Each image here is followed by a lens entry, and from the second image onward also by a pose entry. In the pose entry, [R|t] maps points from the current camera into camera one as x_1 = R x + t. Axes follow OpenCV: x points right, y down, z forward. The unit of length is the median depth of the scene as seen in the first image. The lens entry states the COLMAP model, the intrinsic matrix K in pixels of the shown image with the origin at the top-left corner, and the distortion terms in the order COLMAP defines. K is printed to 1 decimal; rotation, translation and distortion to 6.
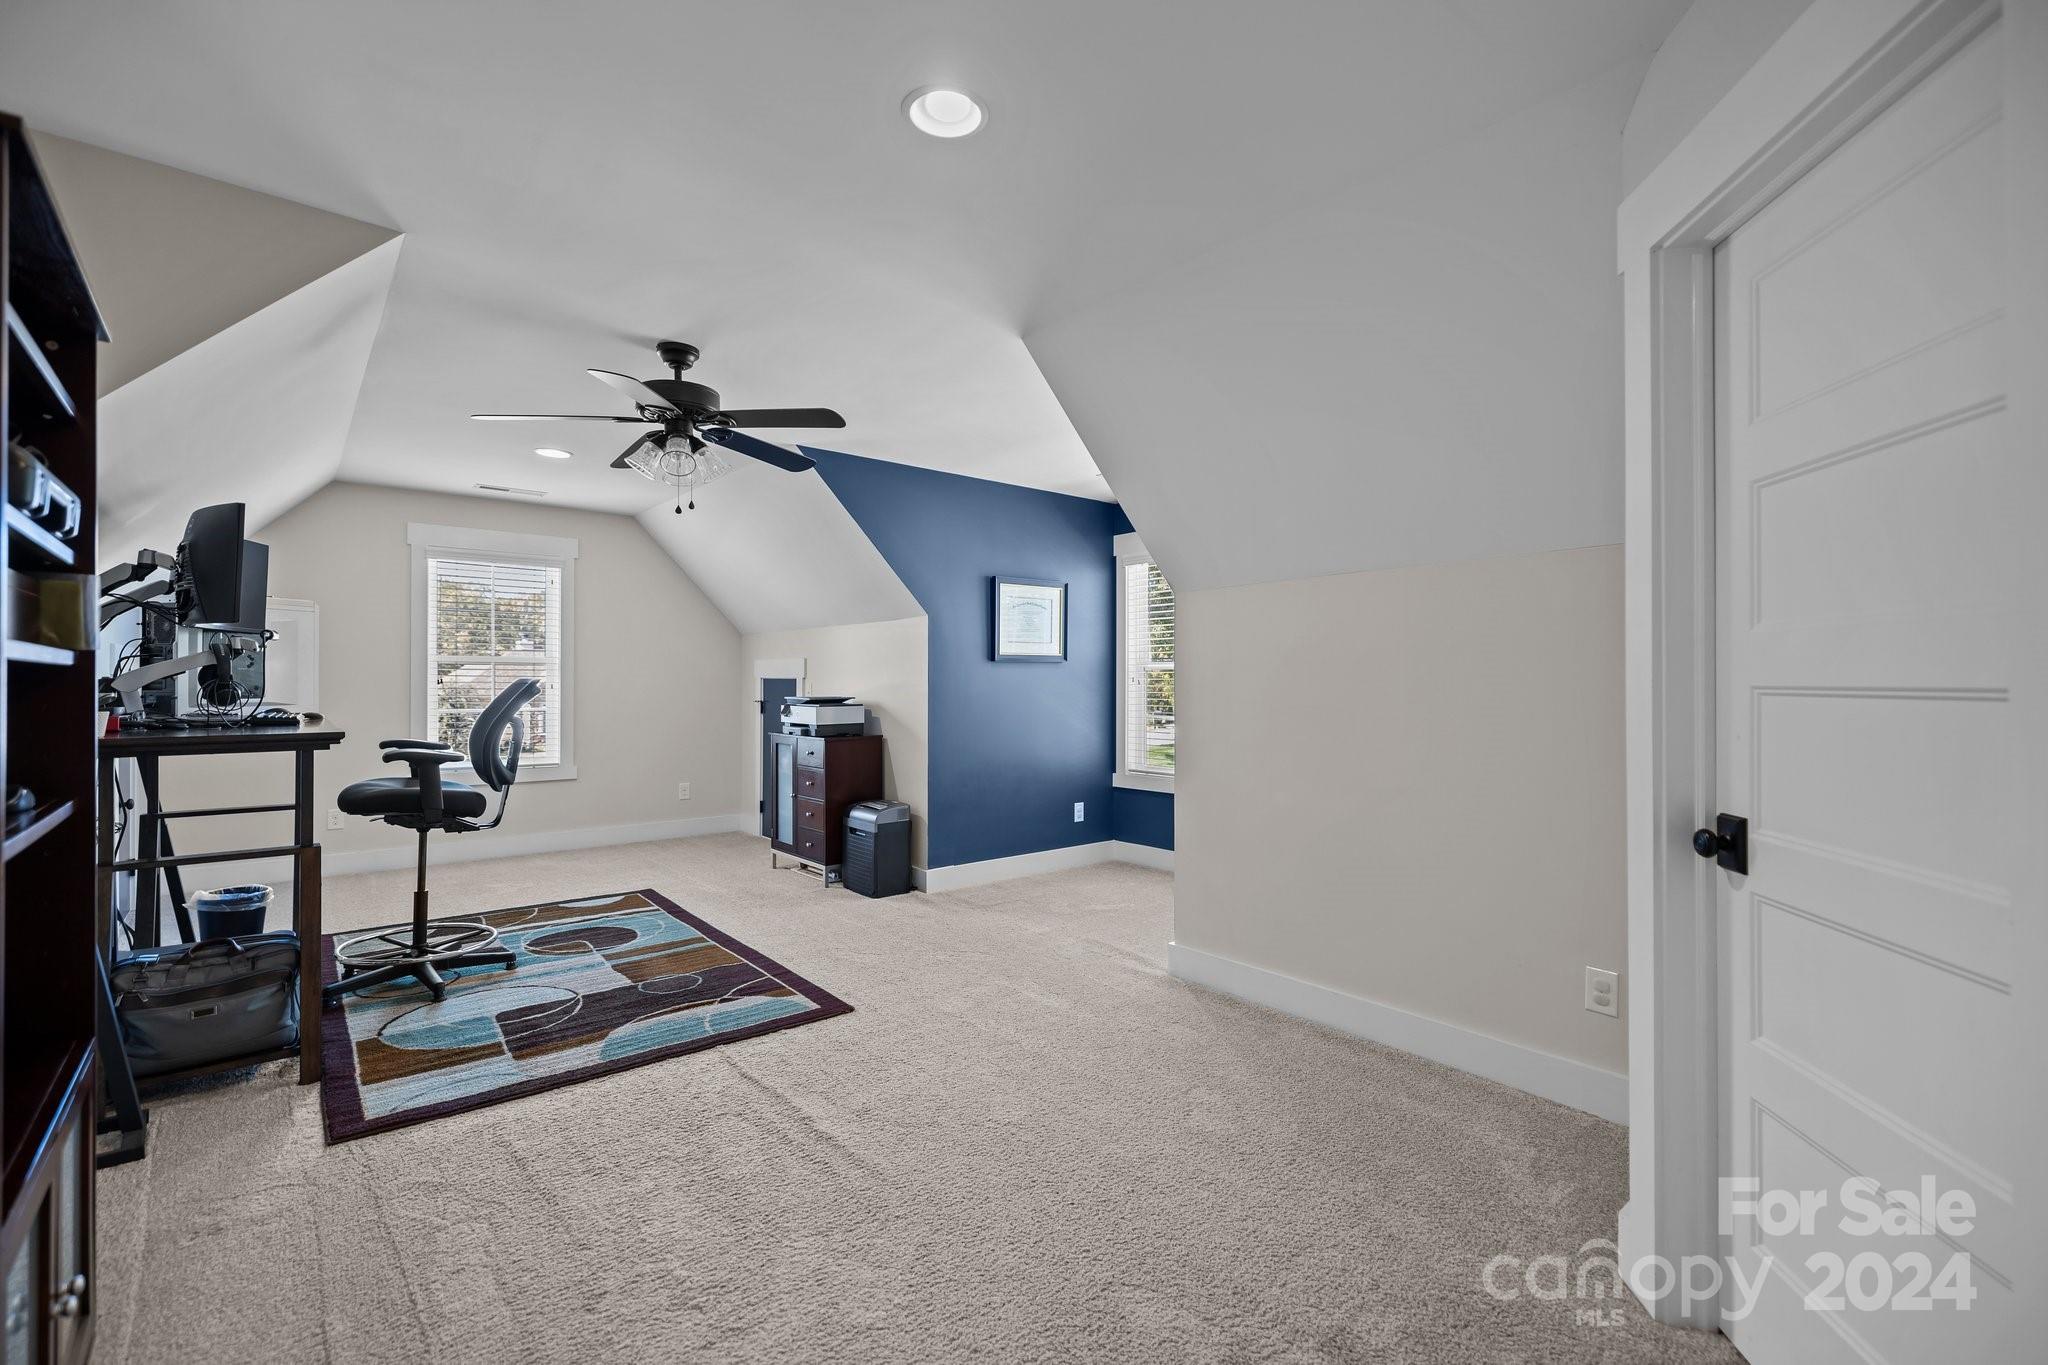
lens RADIAL K [[876.5, 0, 1024.0], [0, 876.5, 682.5], [0, 0, 1]] dist [0.000908, 0.000055]
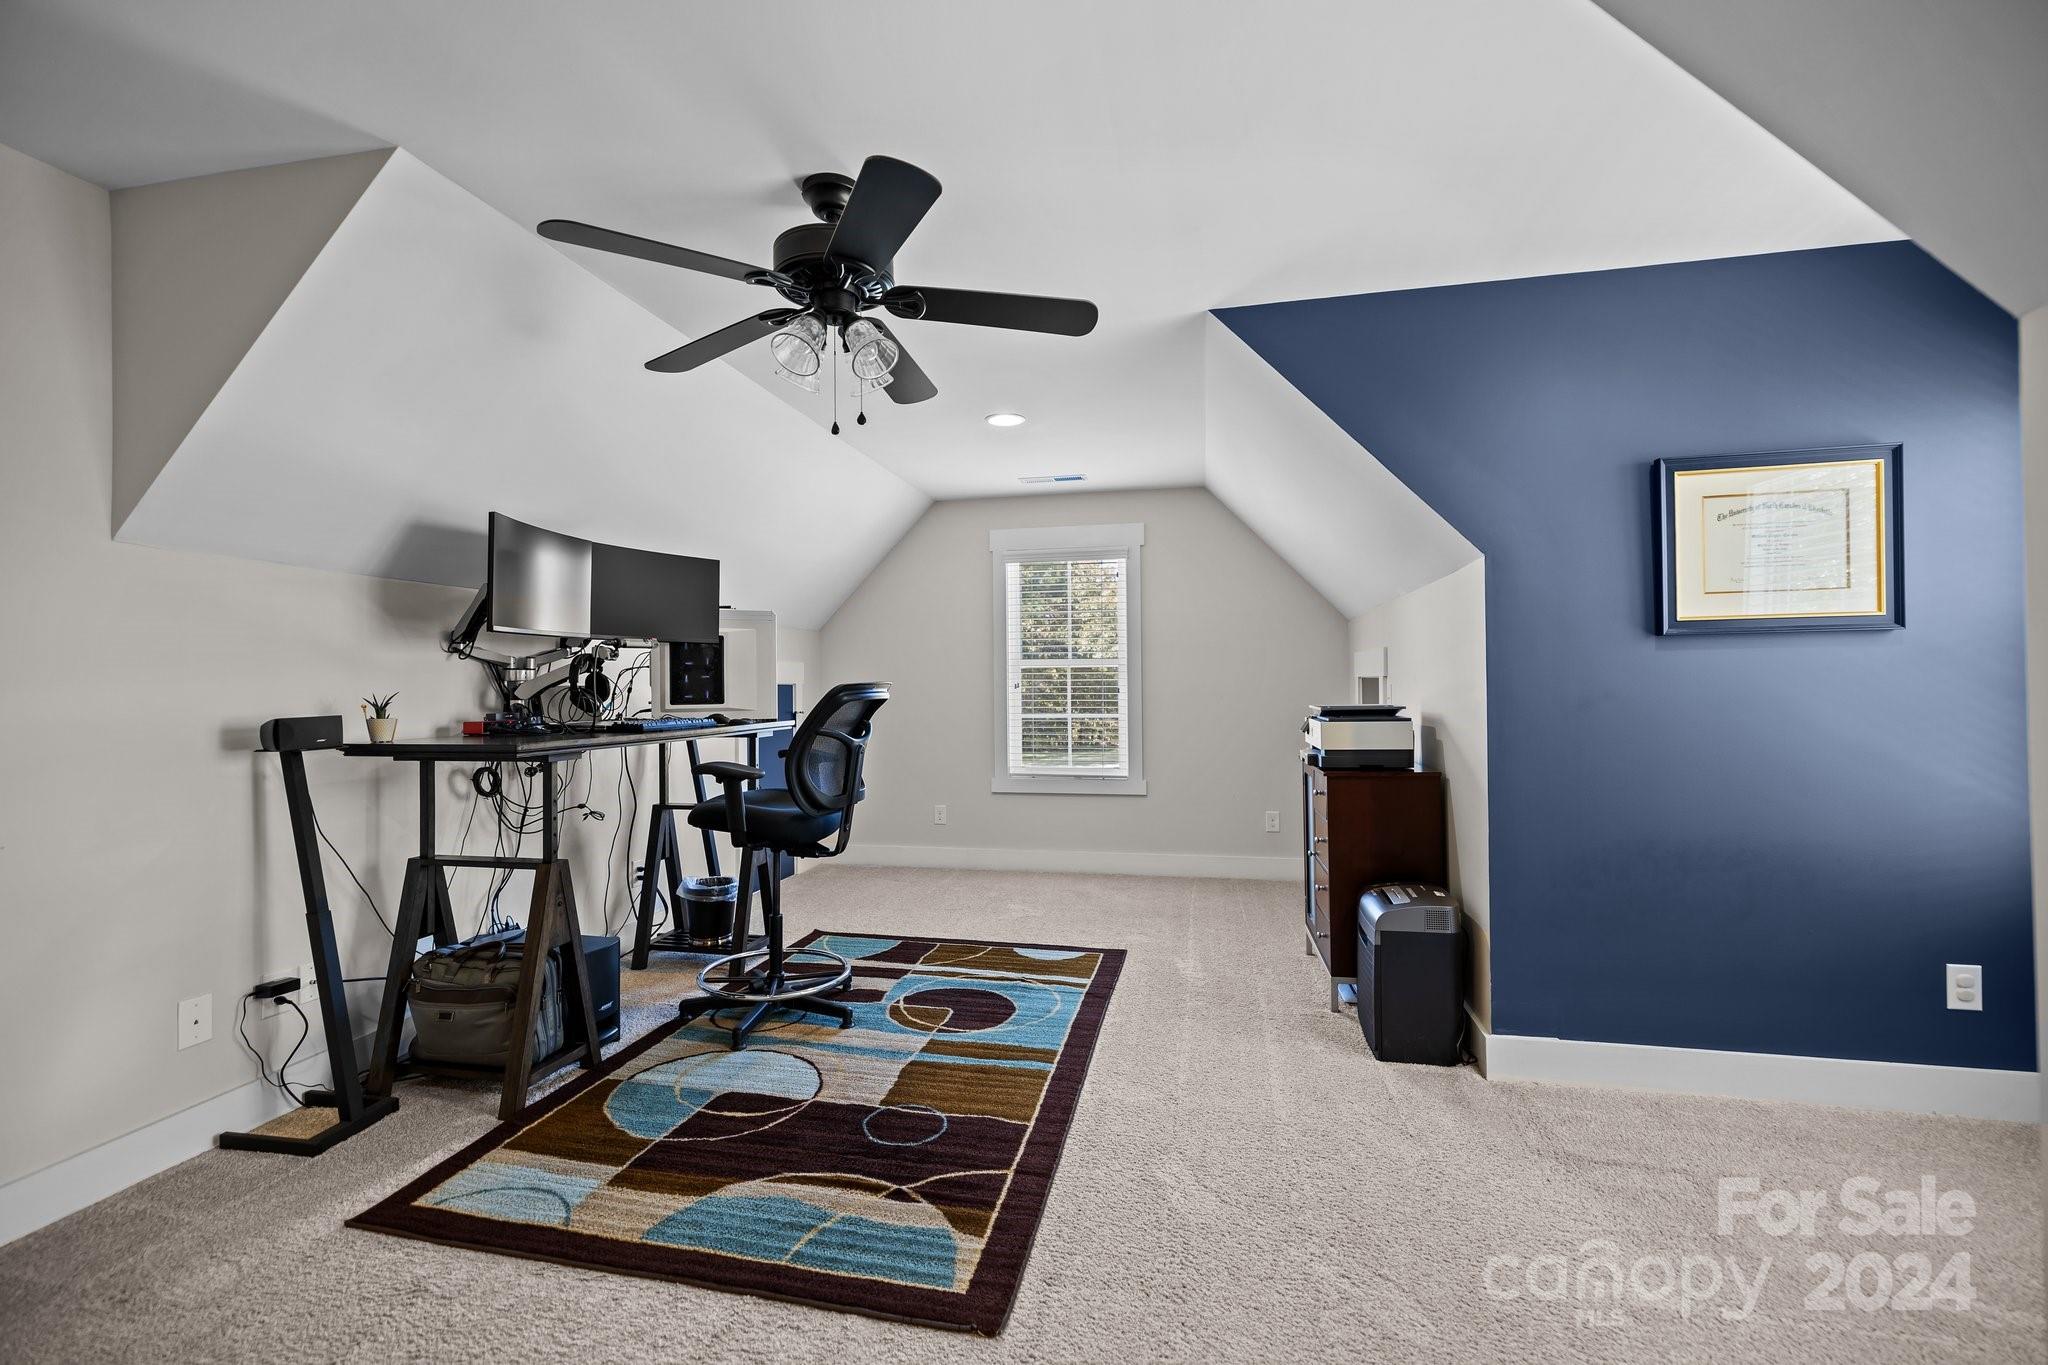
lens RADIAL K [[876.5, 0, 1024.0], [0, 876.5, 682.5], [0, 0, 1]] dist [0.000908, 0.000055]
pose [[0.612243, -0.011261, -0.790589, 0.192260], [0.009941, 0.999929, -0.006545, 0.001718], [0.790607, -0.003852, 0.612312, 0.620661]]
